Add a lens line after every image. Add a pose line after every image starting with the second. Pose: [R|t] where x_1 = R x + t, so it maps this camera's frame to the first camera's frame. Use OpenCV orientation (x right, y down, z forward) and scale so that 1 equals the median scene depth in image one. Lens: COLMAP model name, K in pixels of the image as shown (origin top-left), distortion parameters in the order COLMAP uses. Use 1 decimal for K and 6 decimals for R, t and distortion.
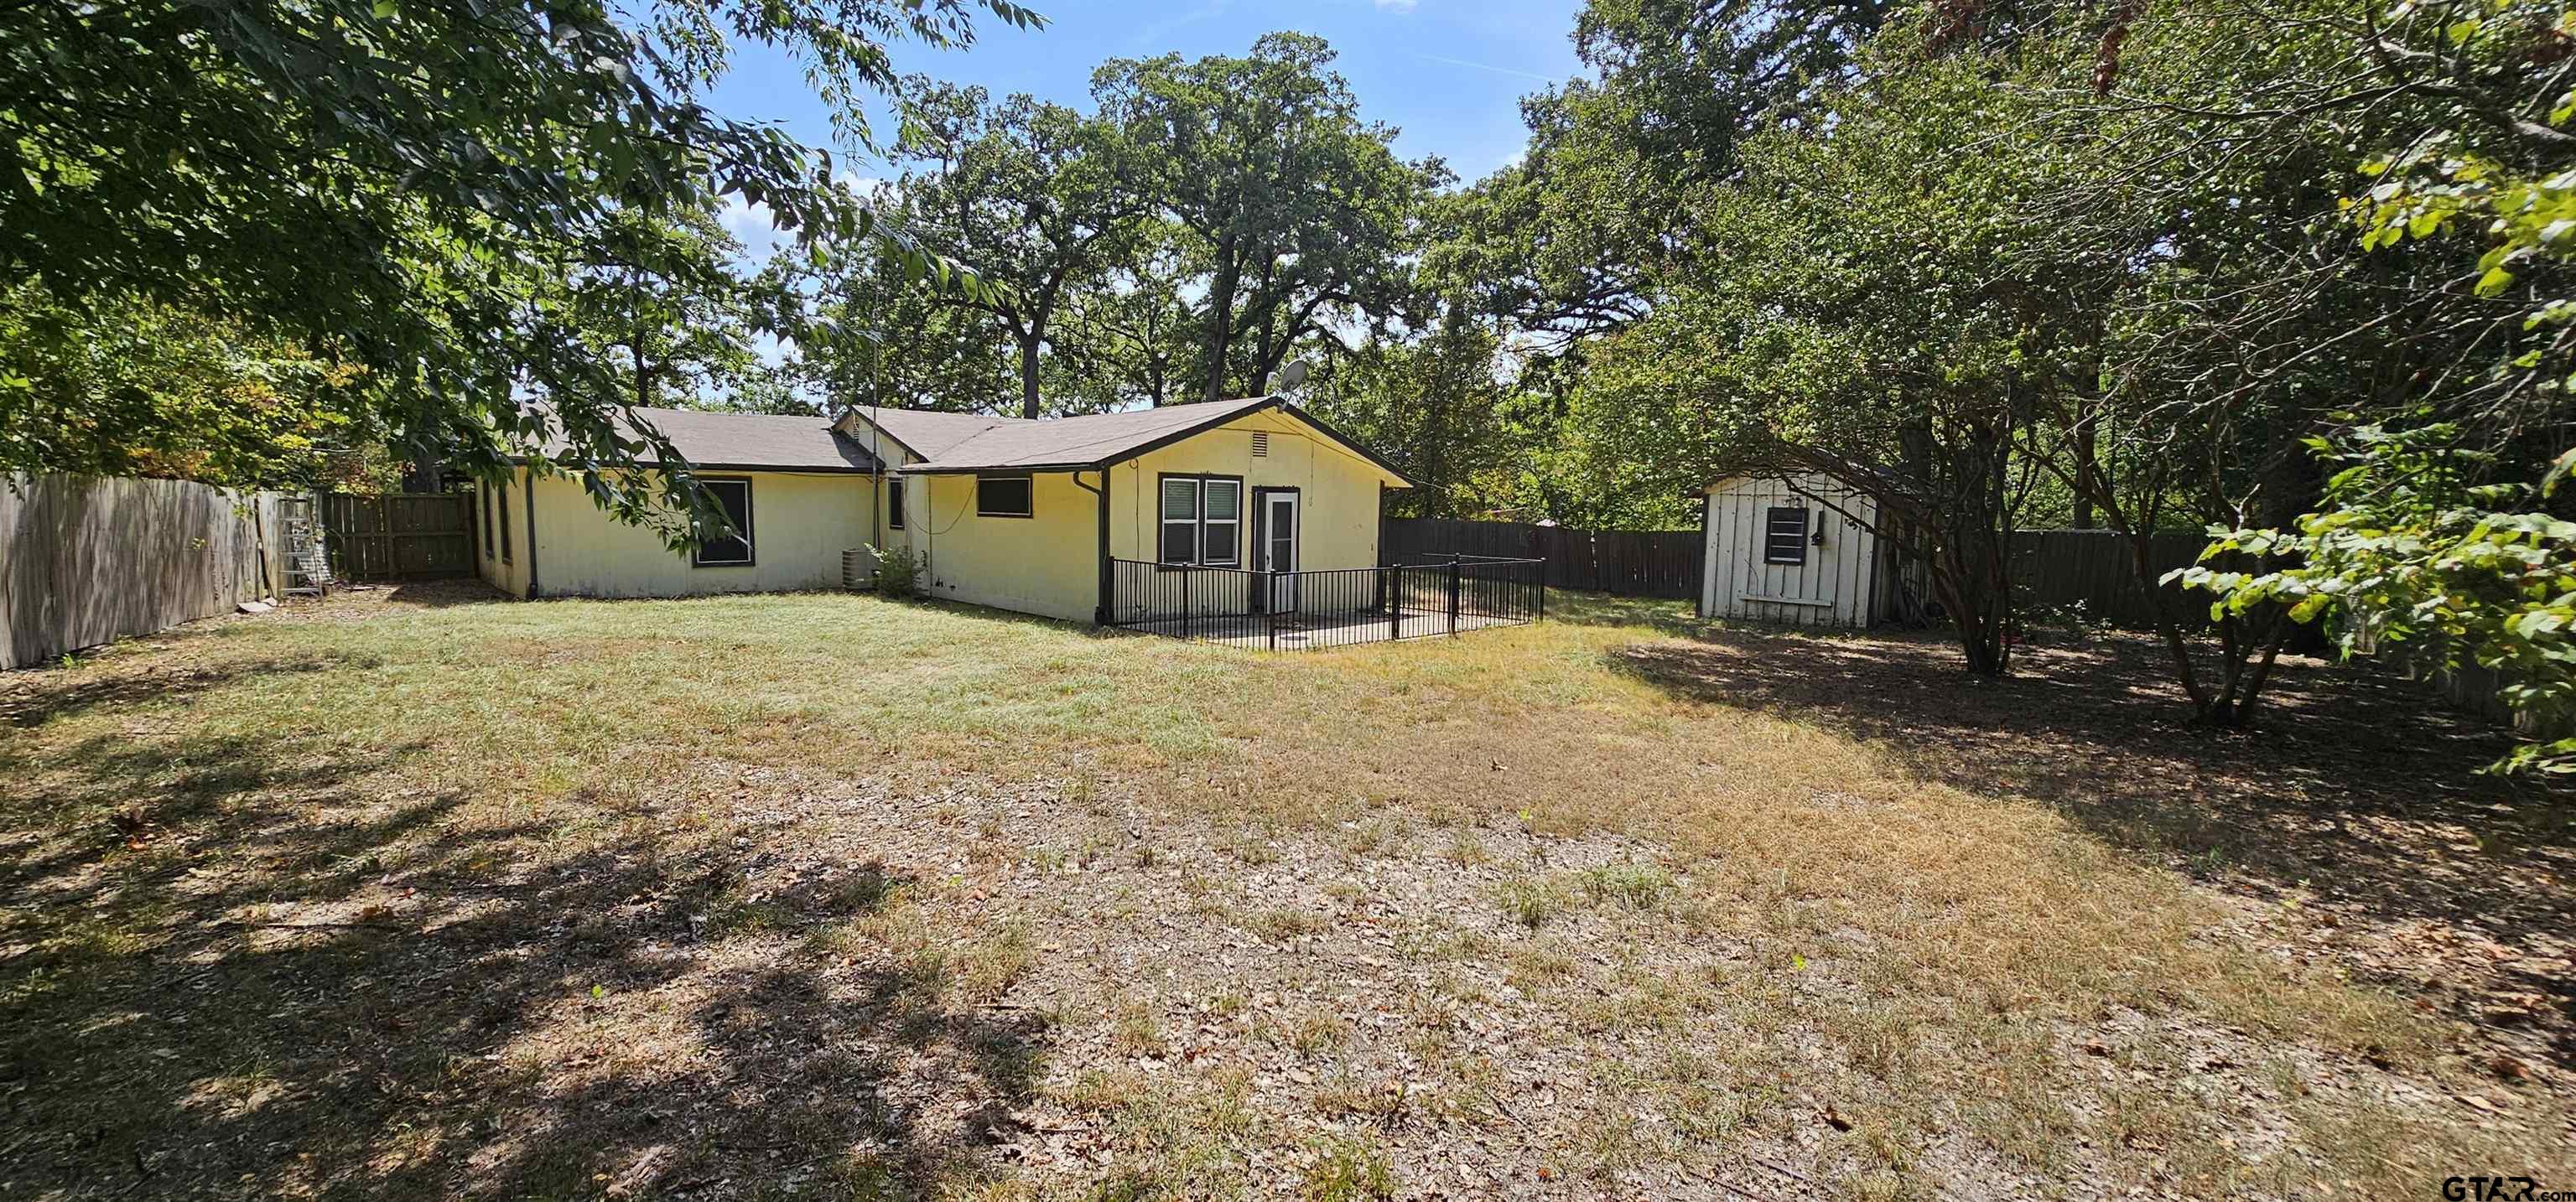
lens RADIAL K [[1054.4, 0, 1295.8], [0, 1054.4, 612.6], [0, 0, 1]] dist [0.001078, -0.002034]
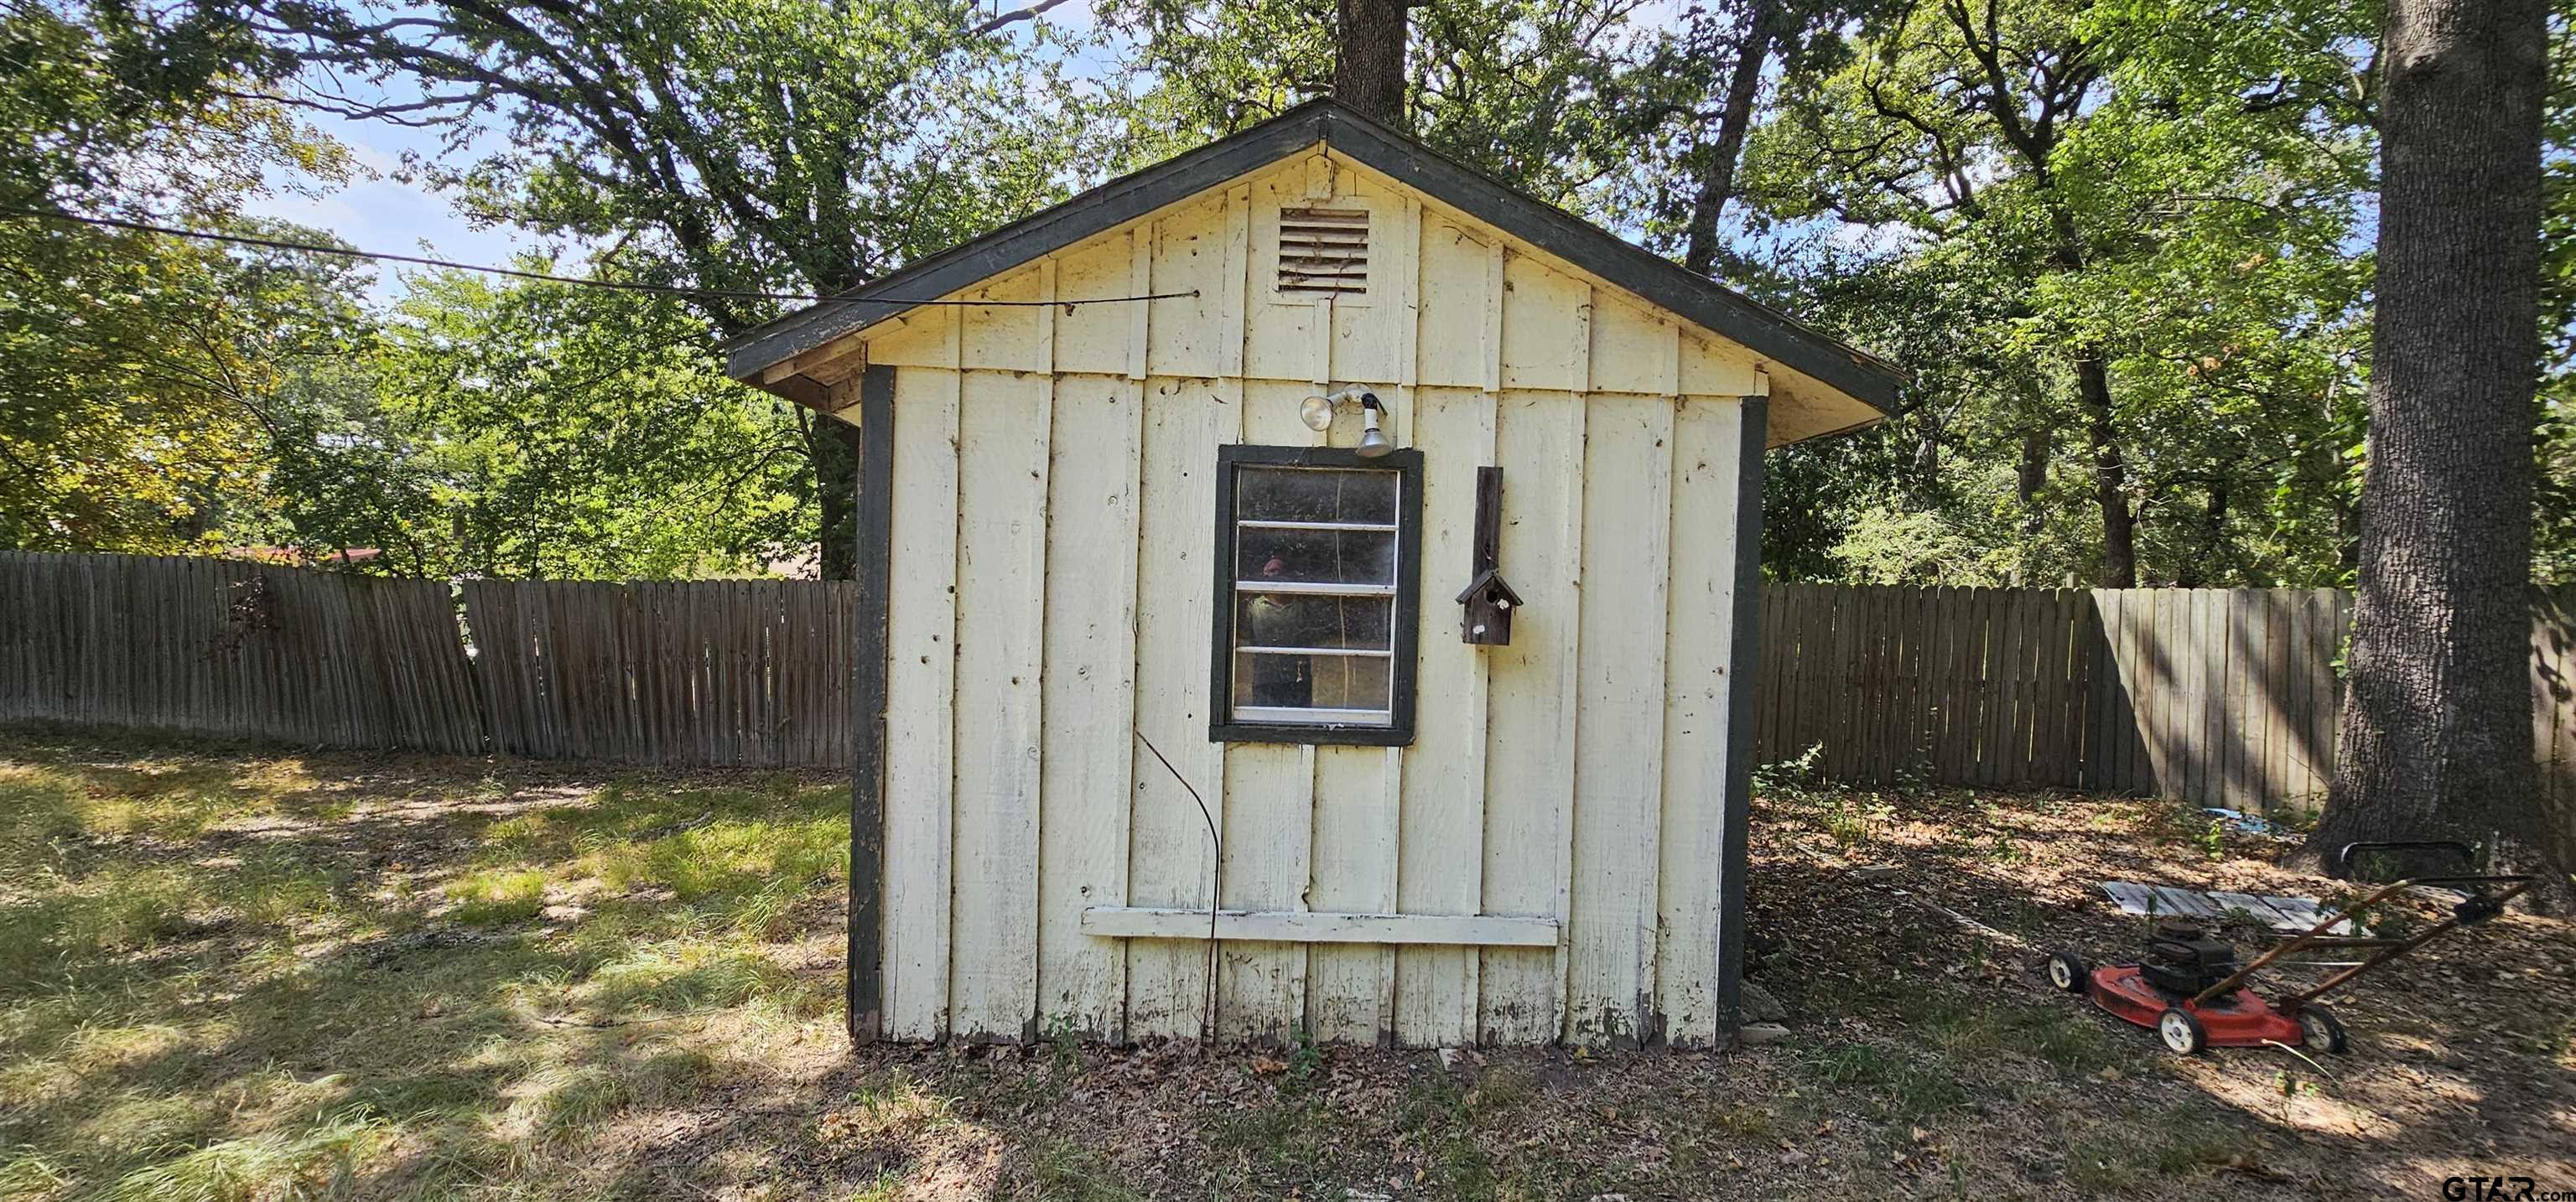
lens RADIAL K [[1054.4, 0, 1243.2], [0, 1054.4, 611.1], [0, 0, 1]] dist [0.001078, -0.002034]
pose [[0.696318, -0.024732, 0.717307, 0.315640], [0.063230, 0.997634, -0.026983, -0.064837], [-0.714943, 0.064144, 0.696234, 0.869905]]
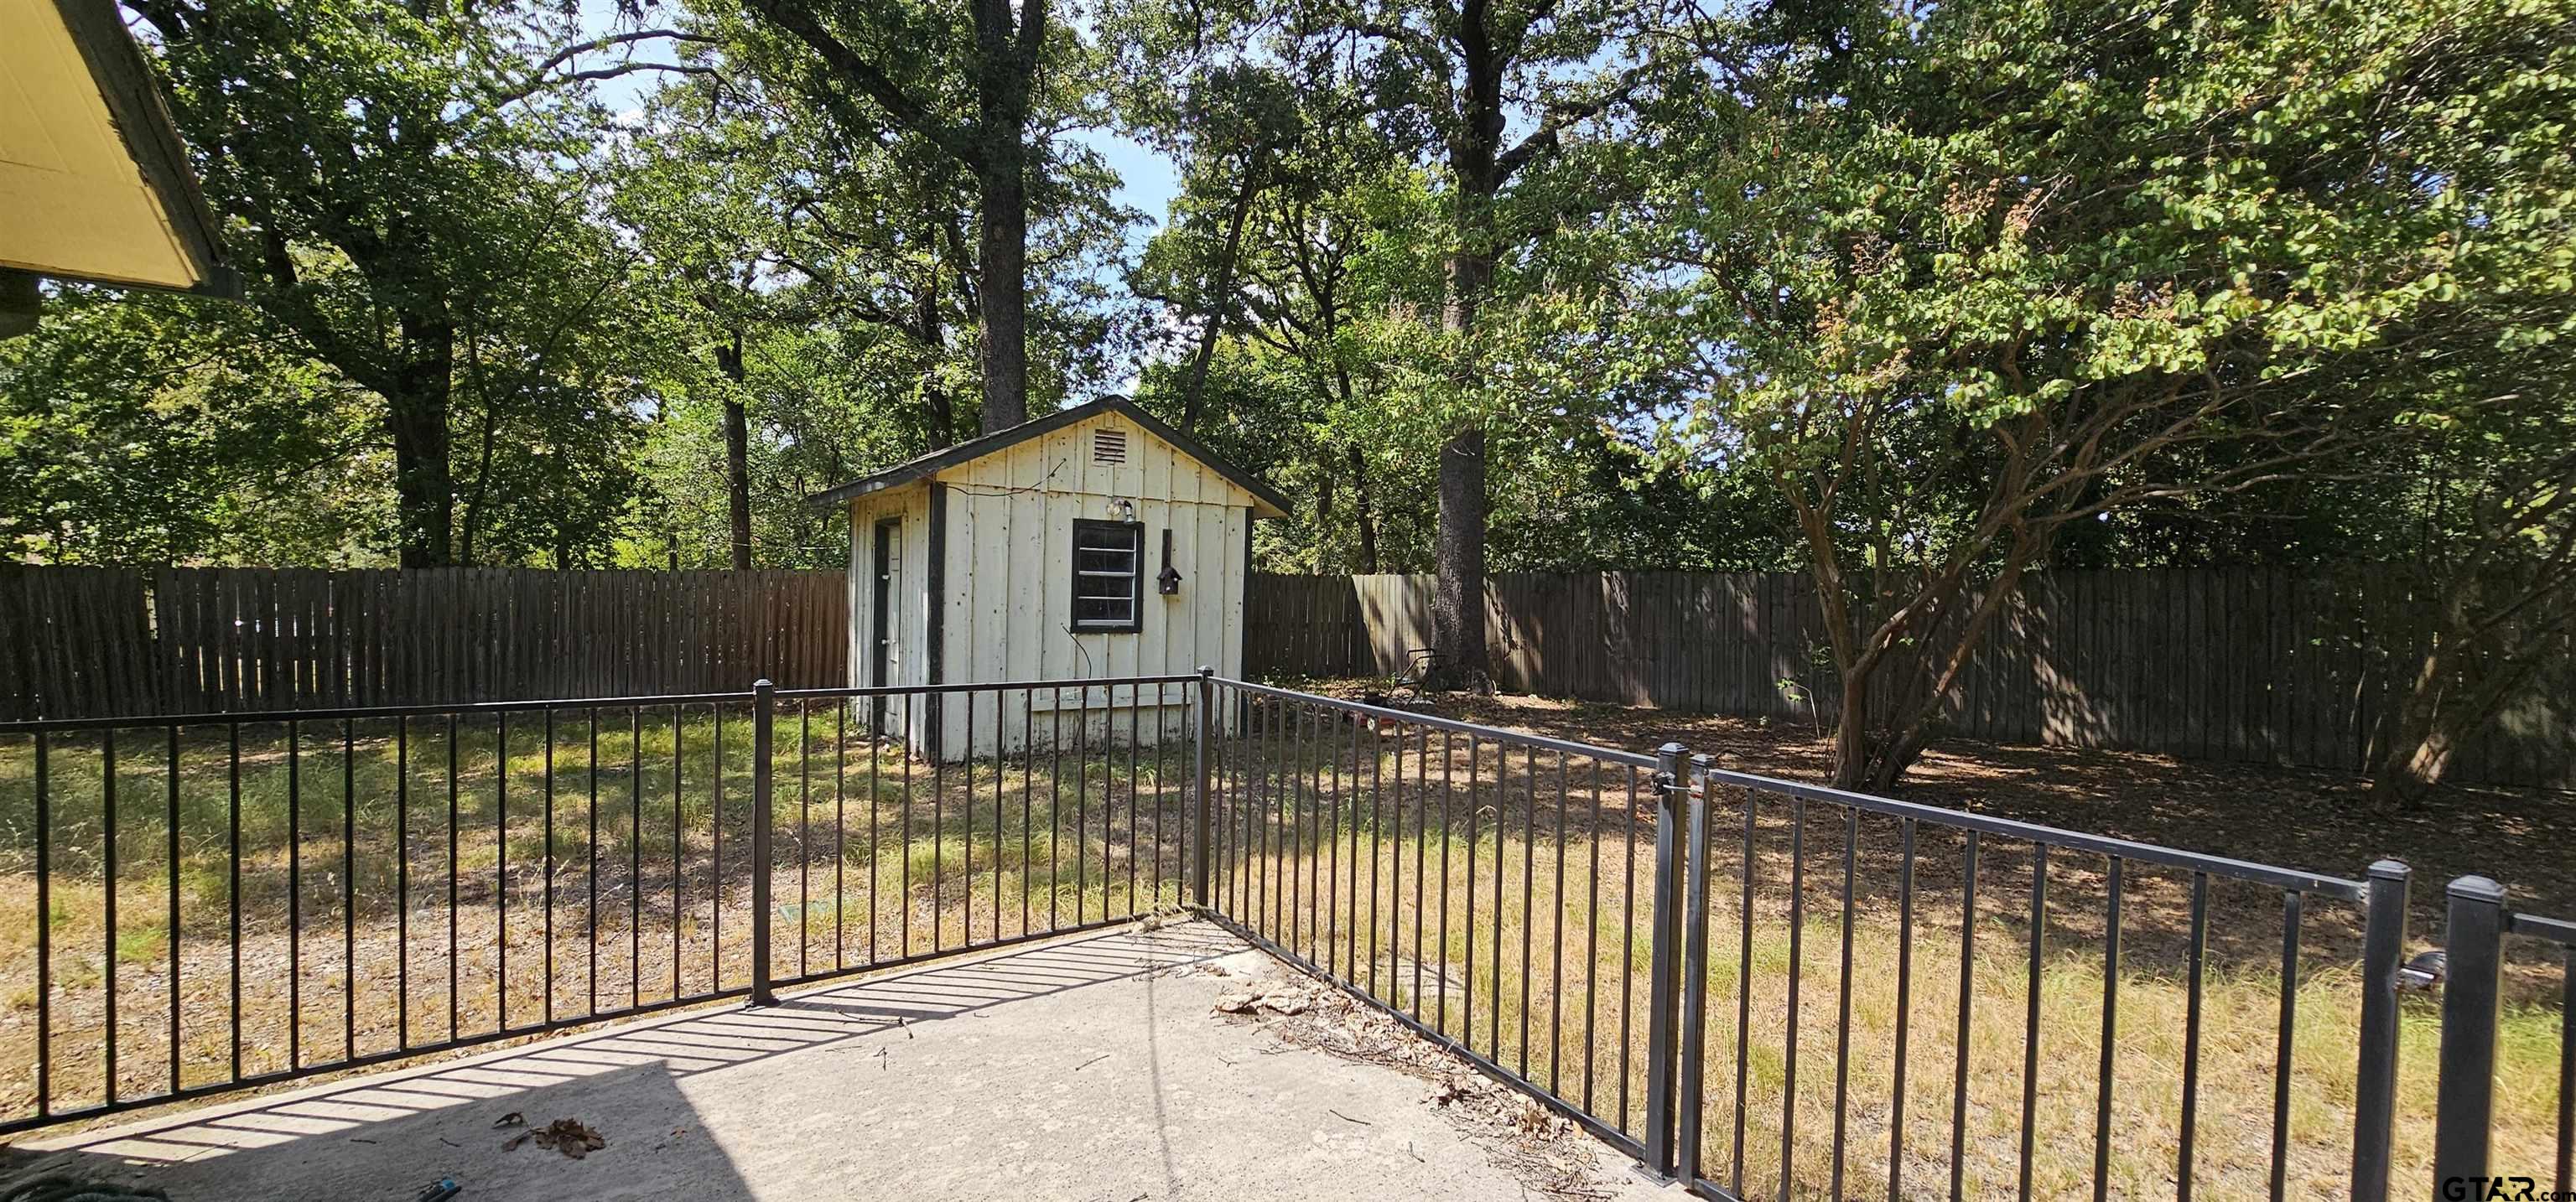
lens RADIAL K [[1054.4, 0, 1265.9], [0, 1054.4, 616.6], [0, 0, 1]] dist [0.001078, -0.002034]
pose [[0.182003, -0.046667, 0.982190, -0.014859], [0.078555, 0.996371, 0.032784, -0.063765], [-0.980155, 0.071189, 0.185009, 0.829240]]
